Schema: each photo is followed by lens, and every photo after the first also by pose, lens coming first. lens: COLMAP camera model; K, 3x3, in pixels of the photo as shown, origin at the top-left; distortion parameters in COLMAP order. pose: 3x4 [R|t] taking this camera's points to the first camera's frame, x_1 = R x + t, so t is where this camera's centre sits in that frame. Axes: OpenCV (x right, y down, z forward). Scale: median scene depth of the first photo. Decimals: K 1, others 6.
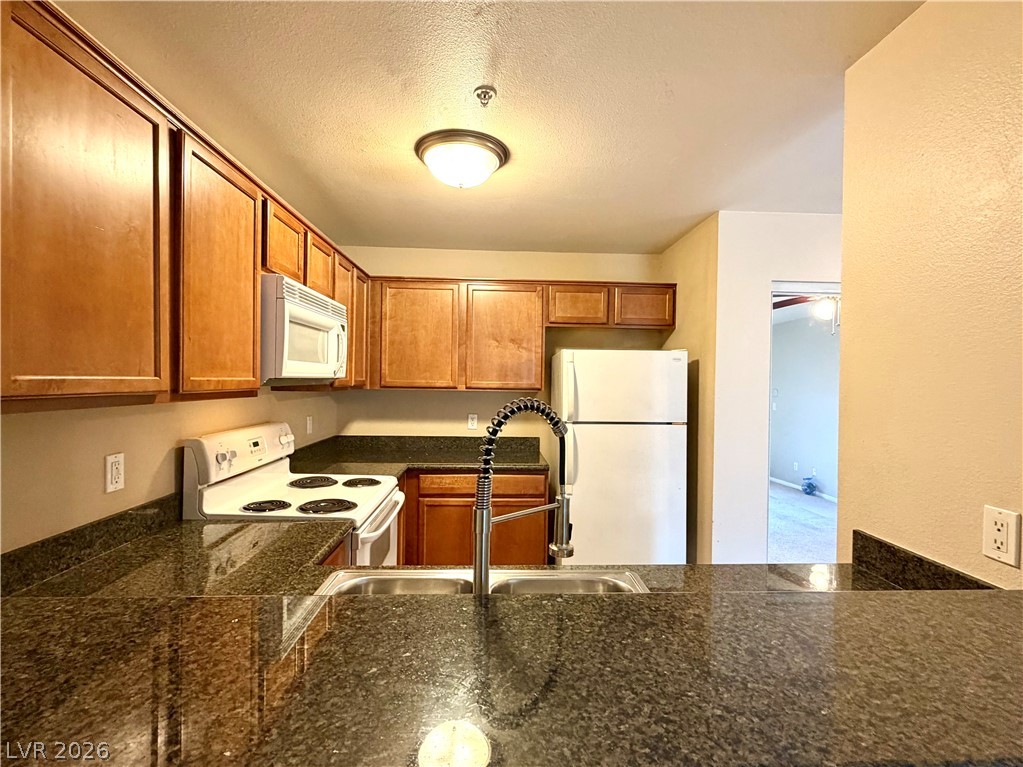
lens RADIAL K [[480.1, 0, 506.8], [0, 480.1, 383.4], [0, 0, 1]] dist [-0.000260, -0.000017]
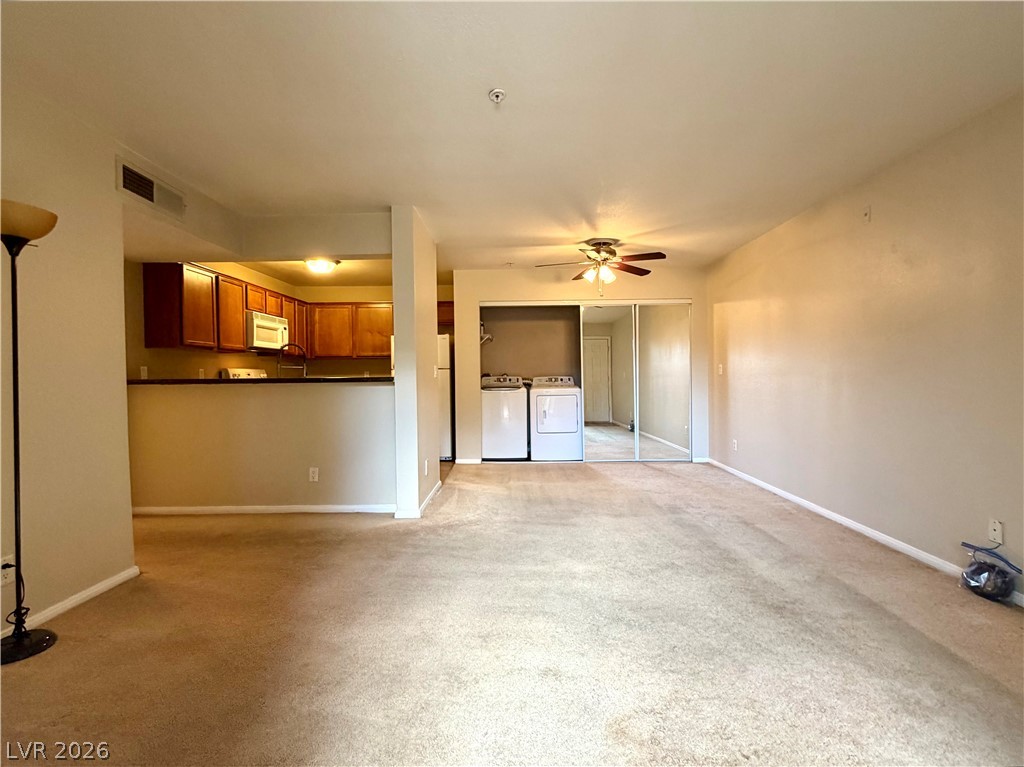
lens RADIAL K [[480.6, 0, 513.4], [0, 480.6, 381.7], [0, 0, 1]] dist [-0.000260, -0.000017]
pose [[0.998654, -0.022141, -0.046904, 0.708937], [0.022449, 0.999730, 0.006062, 0.125910], [0.046757, -0.007107, 0.998881, -1.053437]]
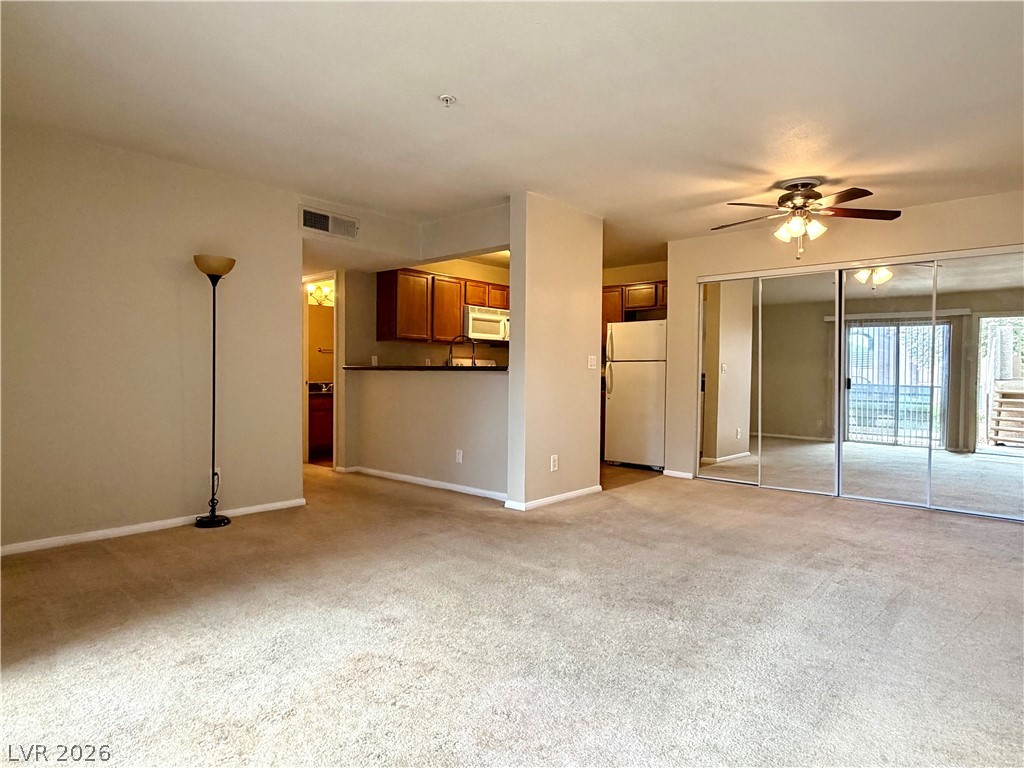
lens RADIAL K [[609.5, 0, 509.3], [0, 609.5, 380.3], [0, 0, 1]] dist [0.003064, -0.000392]
pose [[0.721496, 0.005123, -0.692400, 1.422088], [-0.007868, 0.999969, -0.000801, 0.152011], [0.692374, 0.006026, 0.721514, -0.965250]]
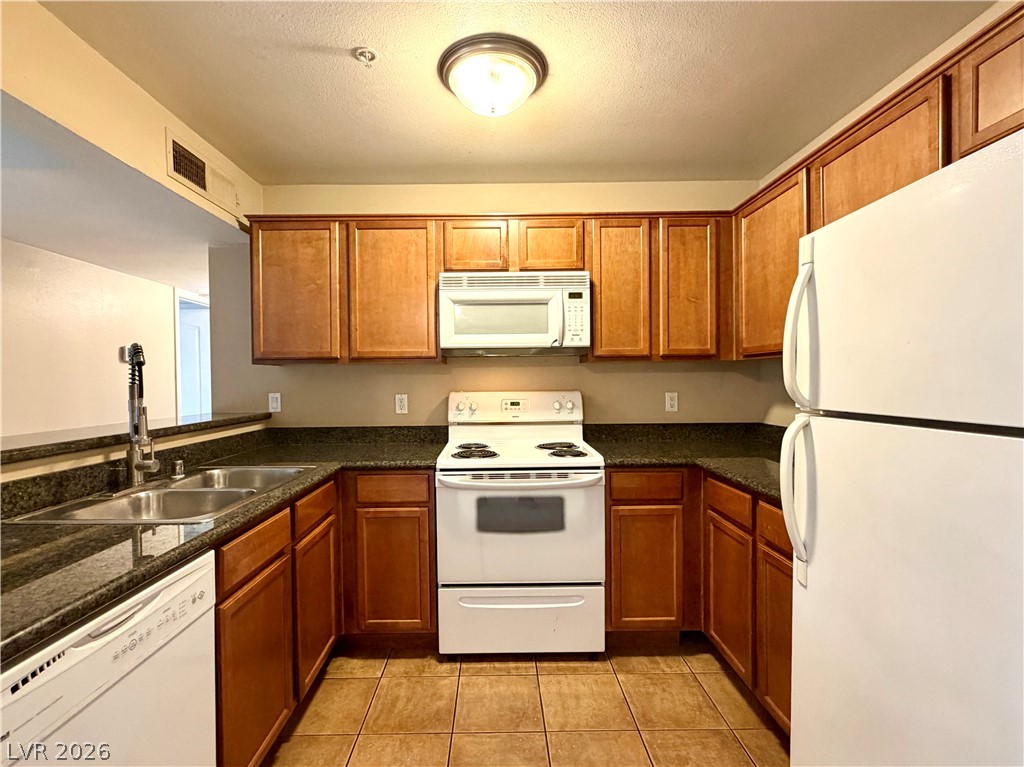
lens RADIAL K [[467.3, 0, 504.0], [0, 467.3, 386.7], [0, 0, 1]] dist [-0.001135, -0.000009]
pose [[-0.028166, -0.001800, -0.999602, 0.493869], [0.002469, 0.999995, -0.001870, 0.058392], [0.999600, -0.002521, -0.028161, 0.700206]]
